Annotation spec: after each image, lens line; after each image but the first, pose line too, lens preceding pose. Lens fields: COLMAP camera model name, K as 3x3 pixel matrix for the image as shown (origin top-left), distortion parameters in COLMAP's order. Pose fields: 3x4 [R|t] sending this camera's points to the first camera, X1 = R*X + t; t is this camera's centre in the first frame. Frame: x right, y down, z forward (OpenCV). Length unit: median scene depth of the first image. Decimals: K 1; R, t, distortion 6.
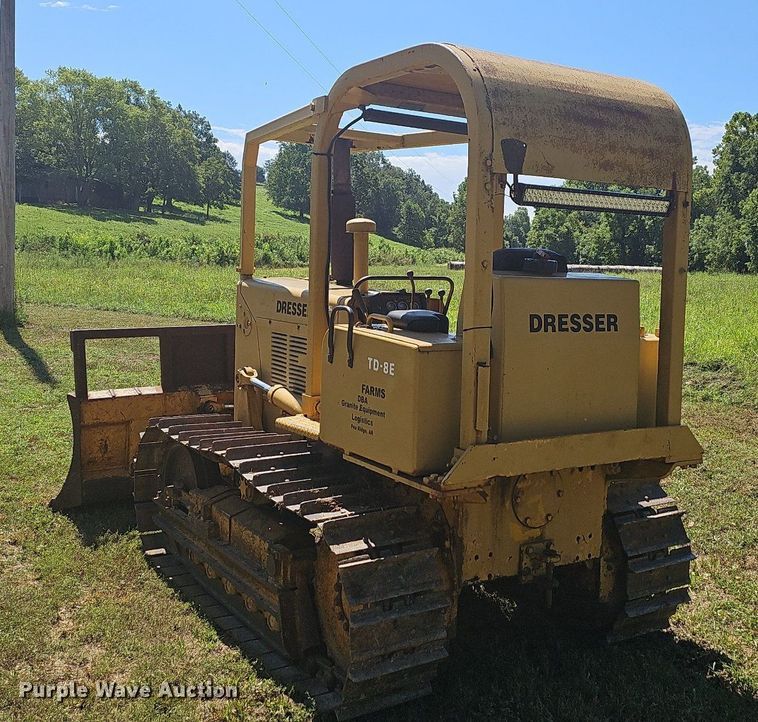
lens RADIAL K [[852.4, 0, 379.0], [0, 852.4, 361.0], [0, 0, 1]] dist [0.061521, -0.025256]
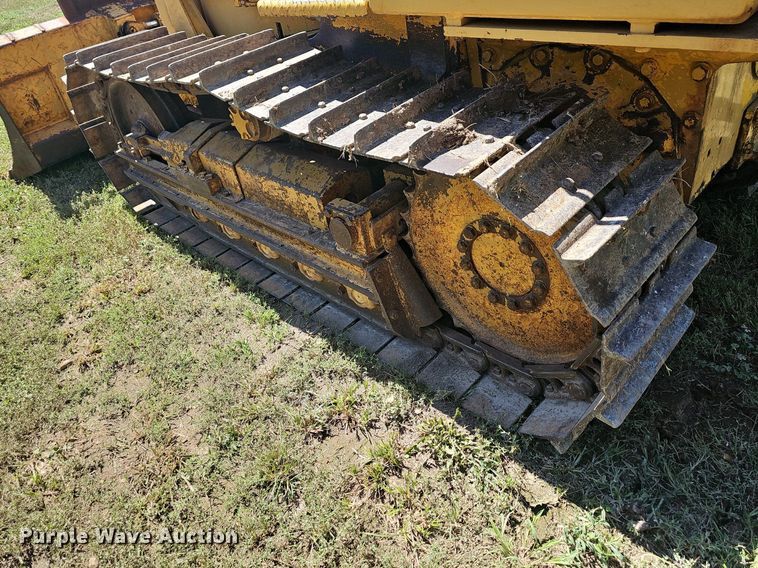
lens RADIAL K [[561.5, 0, 391.1], [0, 561.5, 282.8], [0, 0, 1]] dist [0.015929, 0.000097]
pose [[0.952378, -0.288568, 0.098516, -0.148681], [0.199836, 0.834716, 0.513142, 0.054454], [-0.230309, -0.469018, 0.852631, 0.619730]]
